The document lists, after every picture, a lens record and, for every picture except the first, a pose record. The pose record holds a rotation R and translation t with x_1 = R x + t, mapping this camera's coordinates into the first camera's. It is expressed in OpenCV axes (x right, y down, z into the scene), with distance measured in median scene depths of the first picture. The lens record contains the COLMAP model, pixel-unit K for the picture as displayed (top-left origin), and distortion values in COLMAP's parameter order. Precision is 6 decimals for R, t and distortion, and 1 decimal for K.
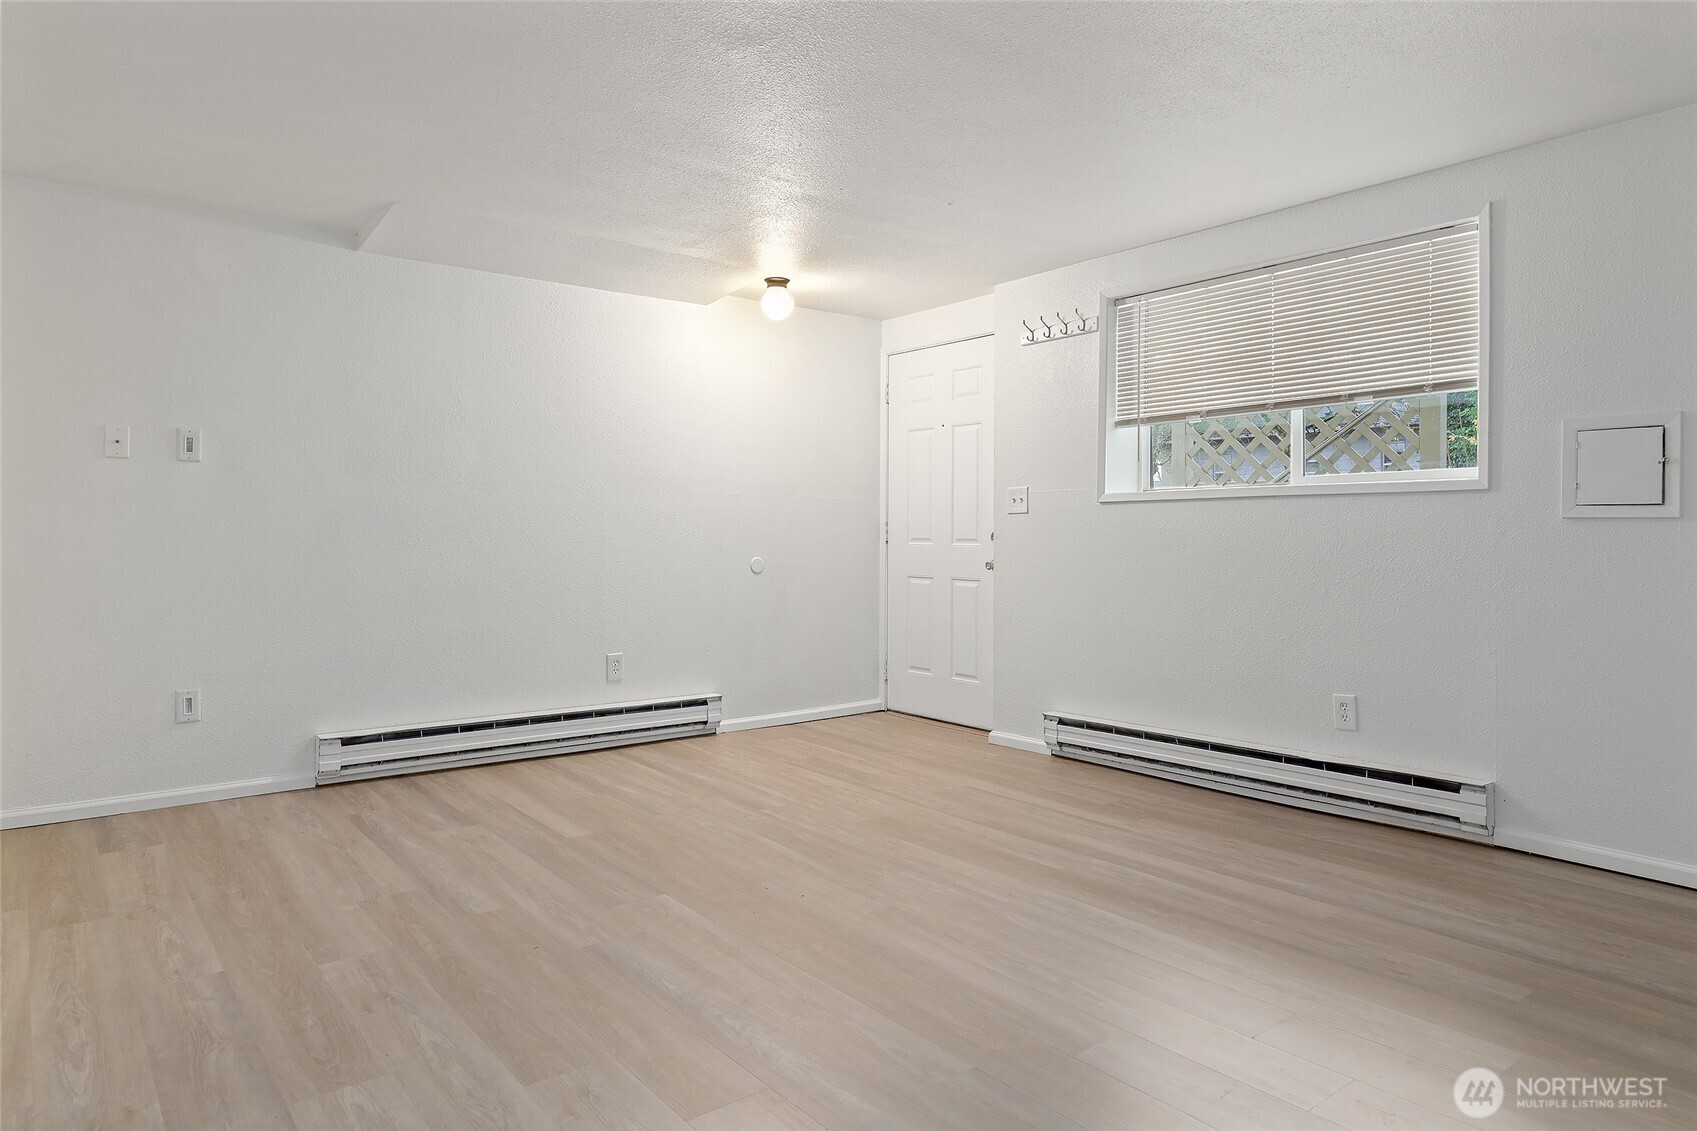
lens RADIAL K [[1045.9, 0, 848.5], [0, 1045.9, 565.1], [0, 0, 1]] dist [0.003212, -0.001558]
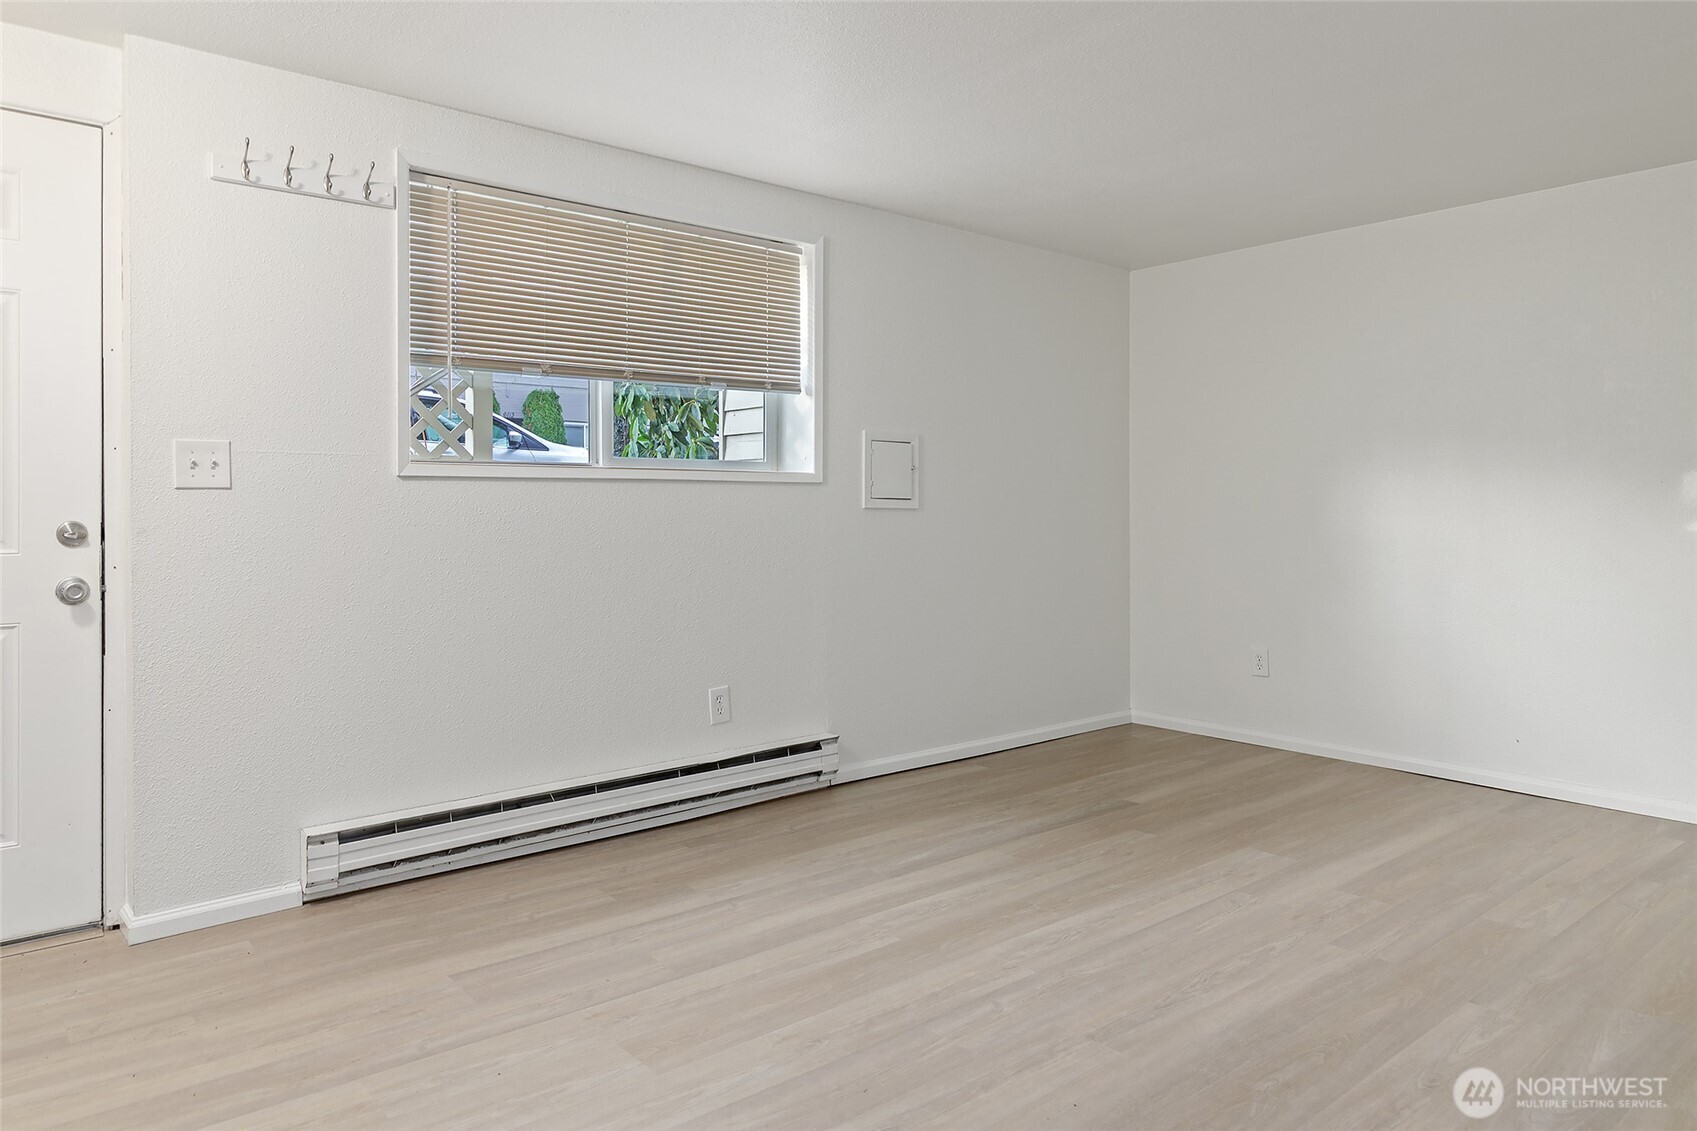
lens RADIAL K [[1088.1, 0, 868.1], [0, 1088.1, 541.1], [0, 0, 1]] dist [0.003291, 0.001129]
pose [[-0.042612, -0.025884, 0.998756, -0.603784], [0.032767, 0.999090, 0.027290, -0.039311], [-0.998554, 0.033889, -0.041725, 1.007669]]
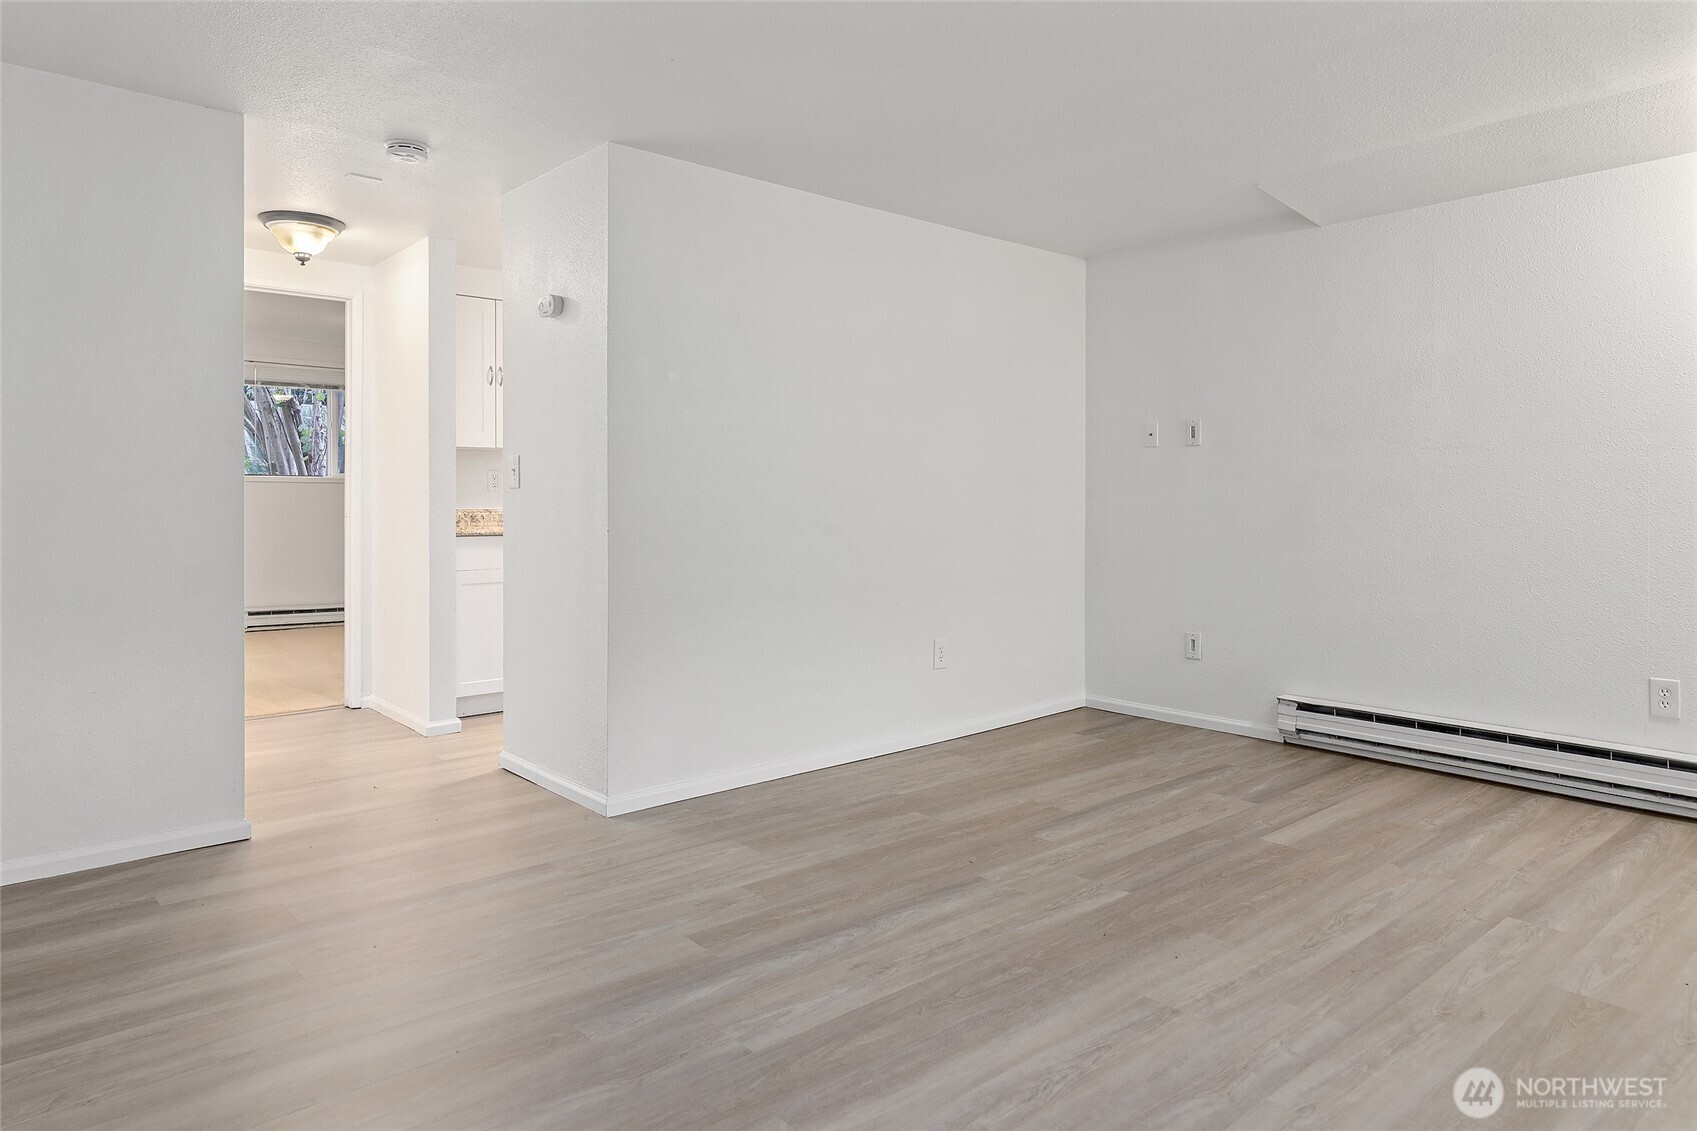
lens RADIAL K [[1045.9, 0, 846.7], [0, 1045.9, 554.5], [0, 0, 1]] dist [0.003212, -0.001558]
pose [[0.037205, 0.050153, -0.998048, 0.650961], [-0.031224, 0.998311, 0.049002, -0.022508], [0.998820, 0.029340, 0.038708, 0.624037]]
